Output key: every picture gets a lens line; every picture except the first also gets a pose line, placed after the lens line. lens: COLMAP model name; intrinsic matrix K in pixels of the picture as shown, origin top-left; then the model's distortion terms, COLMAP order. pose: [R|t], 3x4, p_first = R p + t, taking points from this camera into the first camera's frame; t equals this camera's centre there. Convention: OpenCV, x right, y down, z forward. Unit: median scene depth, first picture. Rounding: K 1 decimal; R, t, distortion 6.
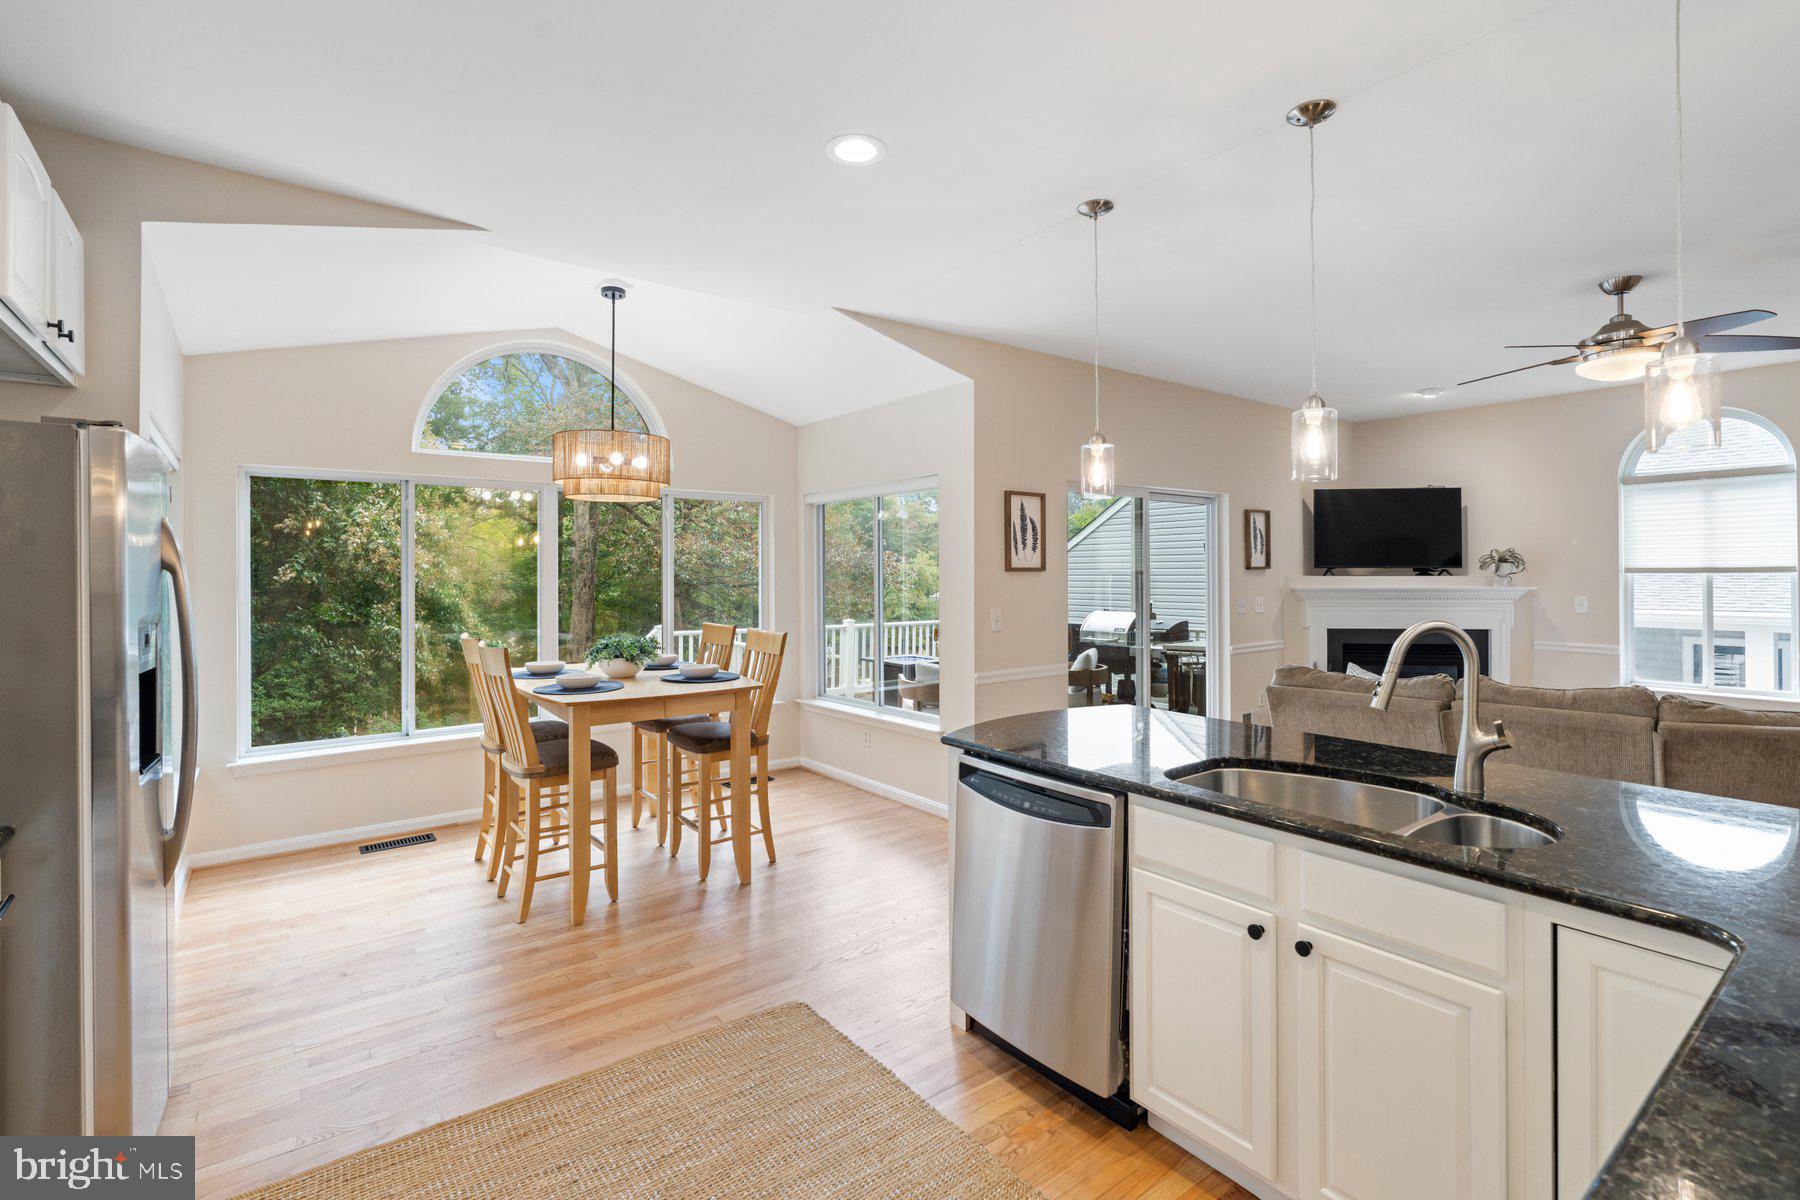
lens RADIAL K [[819.2, 0, 903.9], [0, 819.2, 567.9], [0, 0, 1]] dist [-0.005144, -0.000099]
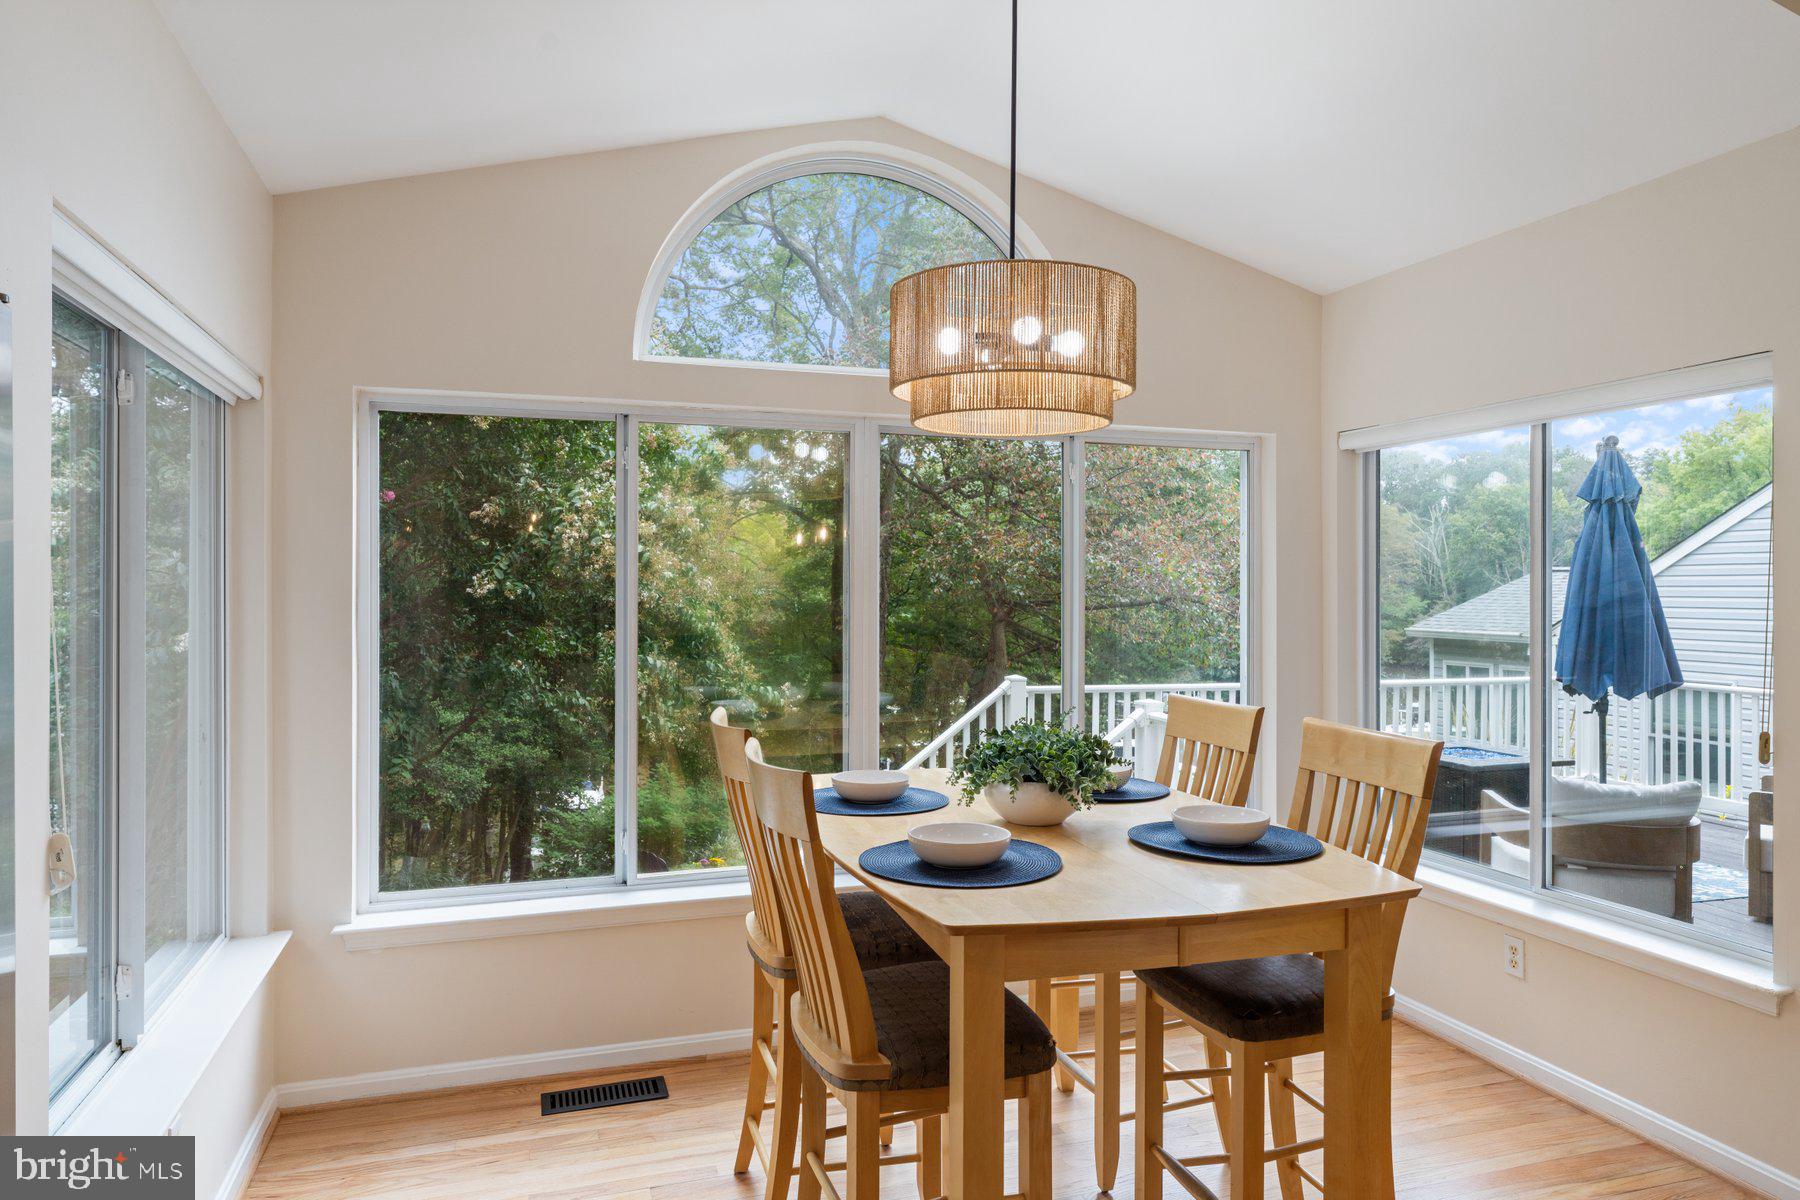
lens RADIAL K [[1153.7, 0, 901.3], [0, 1153.7, 593.8], [0, 0, 1]] dist [0.009987, 0.001044]
pose [[0.942596, 0.010328, -0.333776, -0.136056], [-0.006754, 0.999907, 0.011866, 0.001456], [0.333868, -0.008930, 0.942578, 0.256678]]
